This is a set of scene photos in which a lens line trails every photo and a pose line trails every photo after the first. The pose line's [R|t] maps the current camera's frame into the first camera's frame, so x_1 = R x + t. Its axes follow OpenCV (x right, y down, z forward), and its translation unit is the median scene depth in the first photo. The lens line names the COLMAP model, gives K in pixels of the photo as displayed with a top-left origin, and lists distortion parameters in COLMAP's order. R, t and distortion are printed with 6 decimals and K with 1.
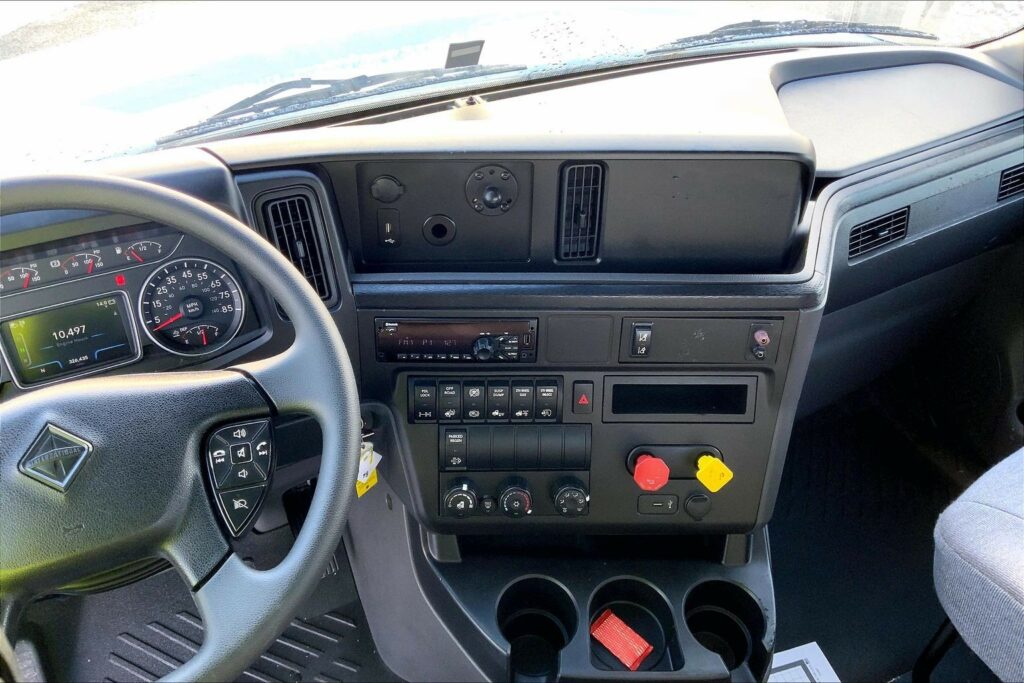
lens RADIAL K [[837.5, 0, 512.0], [0, 837.5, 341.5], [0, 0, 1]] dist [0.115894, -0.216515]
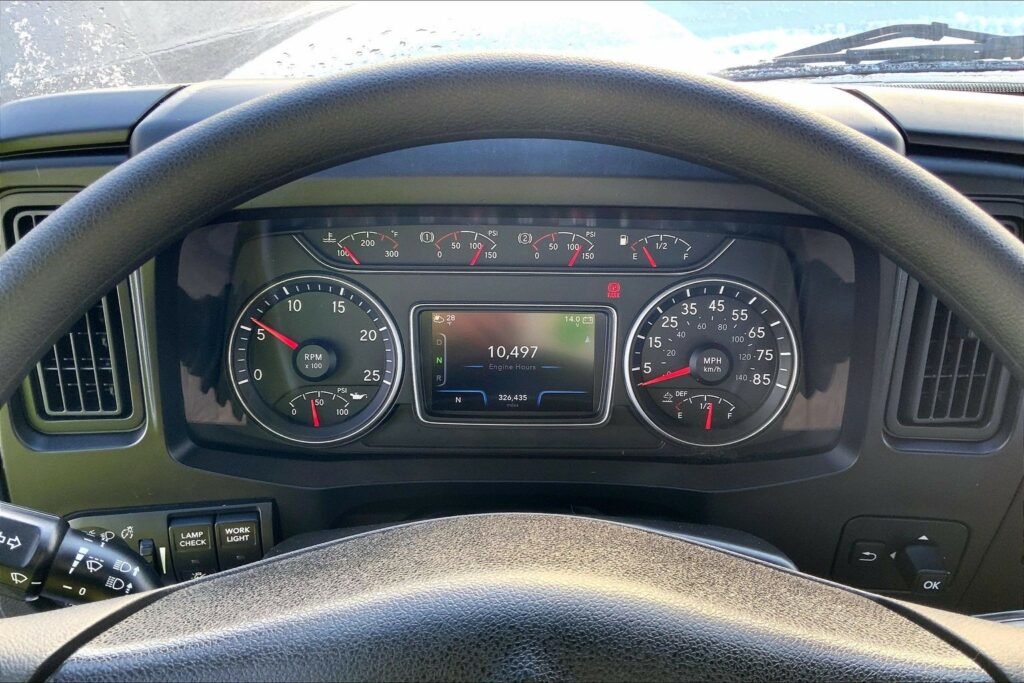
lens RADIAL K [[837.5, 0, 512.0], [0, 837.5, 341.5], [0, 0, 1]] dist [0.115894, -0.216515]
pose [[0.899068, 0.275881, -0.339951, -0.305107], [-0.276988, 0.959756, 0.046322, -0.043563], [0.339049, 0.052516, 0.939302, 0.415304]]
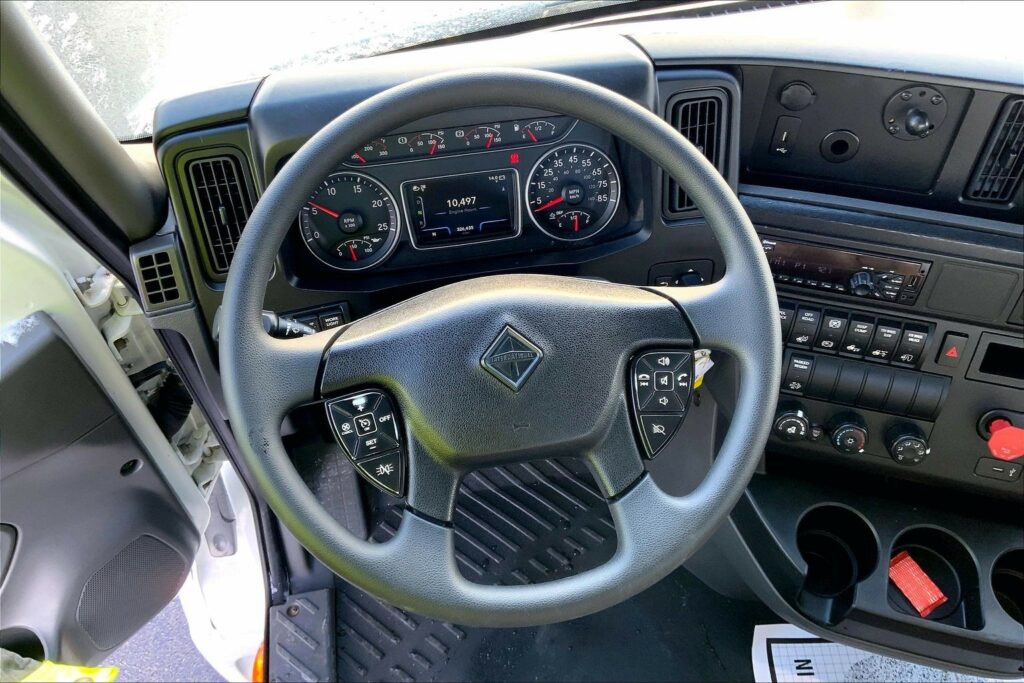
lens RADIAL K [[828.1, 0, 512.0], [0, 828.1, 341.5], [0, 0, 1]] dist [0.141920, -0.296513]
pose [[0.961114, 0.196170, -0.194365, -0.216603], [-0.152683, 0.963953, 0.217904, -0.074771], [0.230105, -0.179754, 0.956421, -0.003588]]
